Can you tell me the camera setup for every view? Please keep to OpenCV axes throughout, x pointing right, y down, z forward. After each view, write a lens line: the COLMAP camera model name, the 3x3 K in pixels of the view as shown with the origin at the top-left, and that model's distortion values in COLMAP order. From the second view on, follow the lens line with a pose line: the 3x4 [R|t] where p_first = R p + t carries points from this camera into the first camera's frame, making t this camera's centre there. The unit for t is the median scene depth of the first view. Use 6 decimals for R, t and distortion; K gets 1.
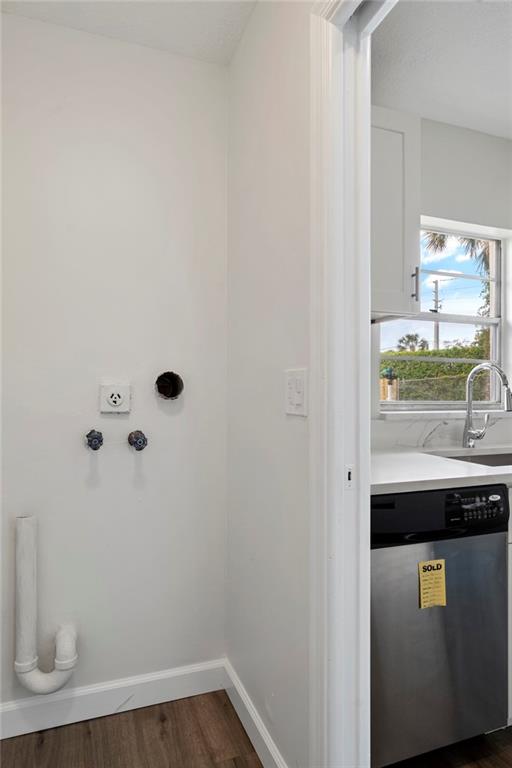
lens RADIAL K [[467.4, 0, 259.1], [0, 467.4, 384.5], [0, 0, 1]] dist [-0.000588, -0.000325]
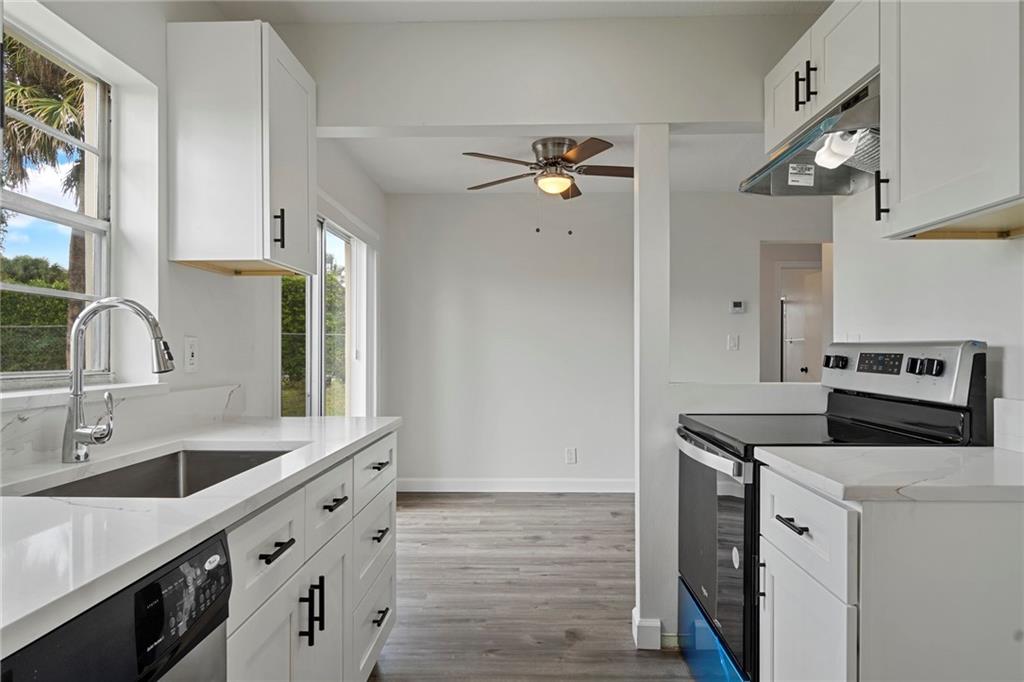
lens RADIAL K [[623.3, 0, 510.3], [0, 623.3, 347.3], [0, 0, 1]] dist [-0.000588, -0.000325]
pose [[0.385746, 0.001615, 0.922603, 0.007181], [-0.006909, 0.999975, 0.001138, 0.005740], [-0.922579, -0.006814, 0.385748, 0.278464]]
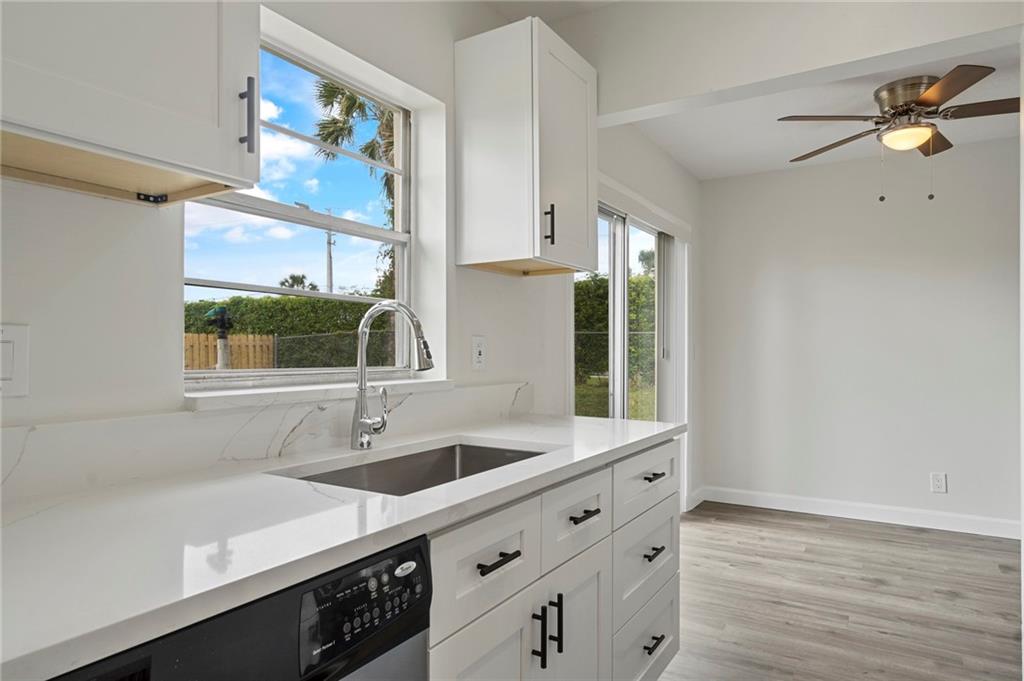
lens RADIAL K [[623.3, 0, 507.6], [0, 623.3, 349.9], [0, 0, 1]] dist [-0.000588, -0.000325]
pose [[0.801900, -0.004590, 0.597441, 0.126870], [-0.002096, 0.999943, 0.010496, 0.005655], [-0.597455, -0.009669, 0.801844, 0.261555]]
